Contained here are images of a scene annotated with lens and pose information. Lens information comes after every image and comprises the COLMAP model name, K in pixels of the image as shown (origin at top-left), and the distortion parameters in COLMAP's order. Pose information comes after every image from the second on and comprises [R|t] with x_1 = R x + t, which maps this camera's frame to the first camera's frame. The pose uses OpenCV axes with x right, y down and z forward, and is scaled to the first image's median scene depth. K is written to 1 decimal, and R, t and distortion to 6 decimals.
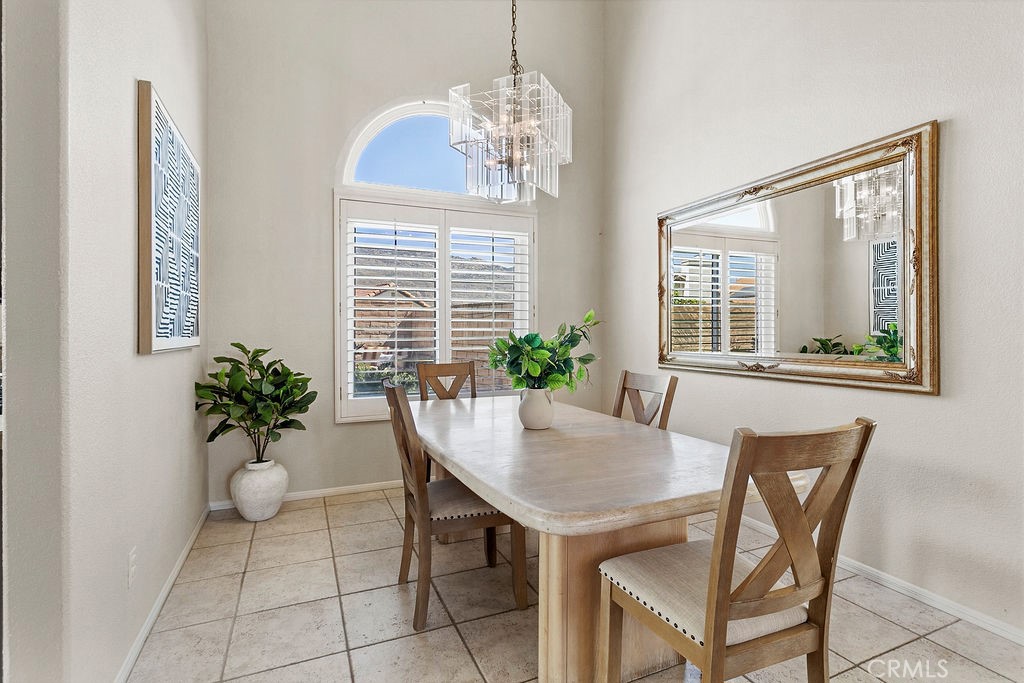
lens RADIAL K [[497.1, 0, 515.3], [0, 497.1, 334.5], [0, 0, 1]] dist [-0.000503, -0.000151]
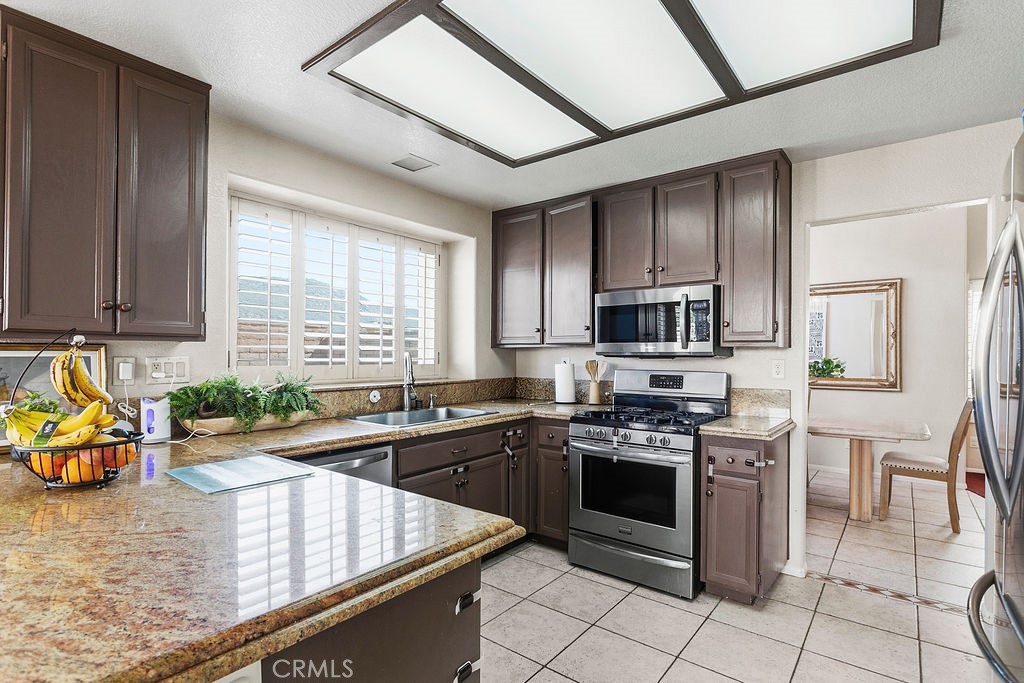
lens RADIAL K [[497.1, 0, 505.5], [0, 497.1, 352.3], [0, 0, 1]] dist [-0.000503, -0.000151]
pose [[0.885506, -0.001298, 0.464626, -1.309163], [0.005861, 0.999948, -0.008377, -0.040795], [-0.464590, 0.010141, 0.885468, -0.155435]]
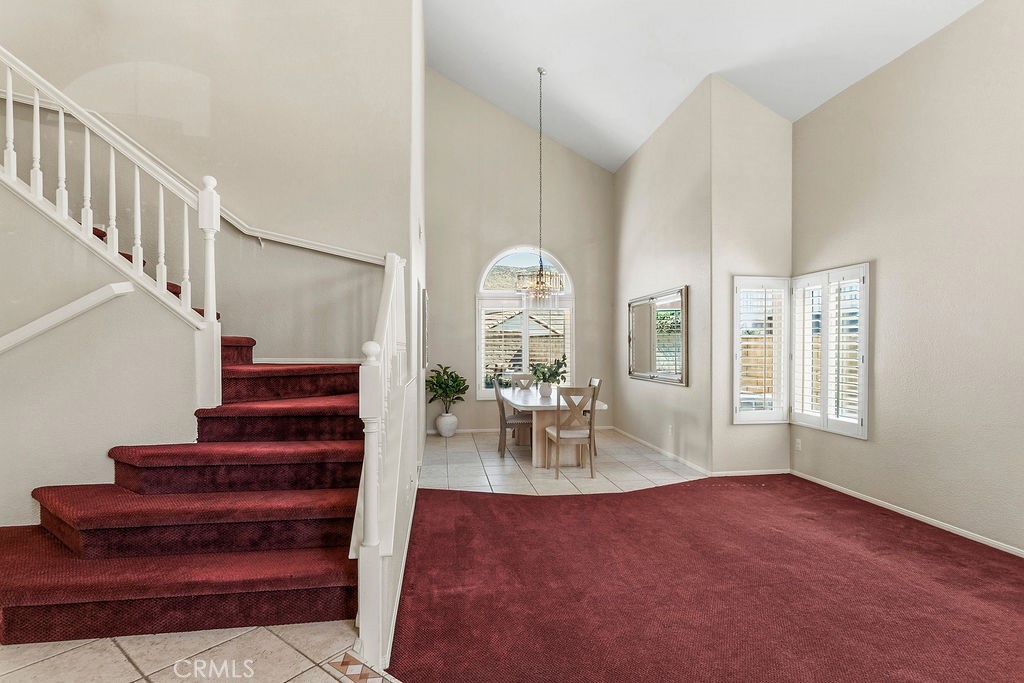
lens RADIAL K [[497.1, 0, 508.7], [0, 497.1, 346.0], [0, 0, 1]] dist [-0.000503, -0.000151]
pose [[0.962591, -0.002103, -0.270950, 0.436211], [0.000435, 0.999981, -0.006216, -0.056977], [0.270958, 0.005865, 0.962573, -1.266582]]
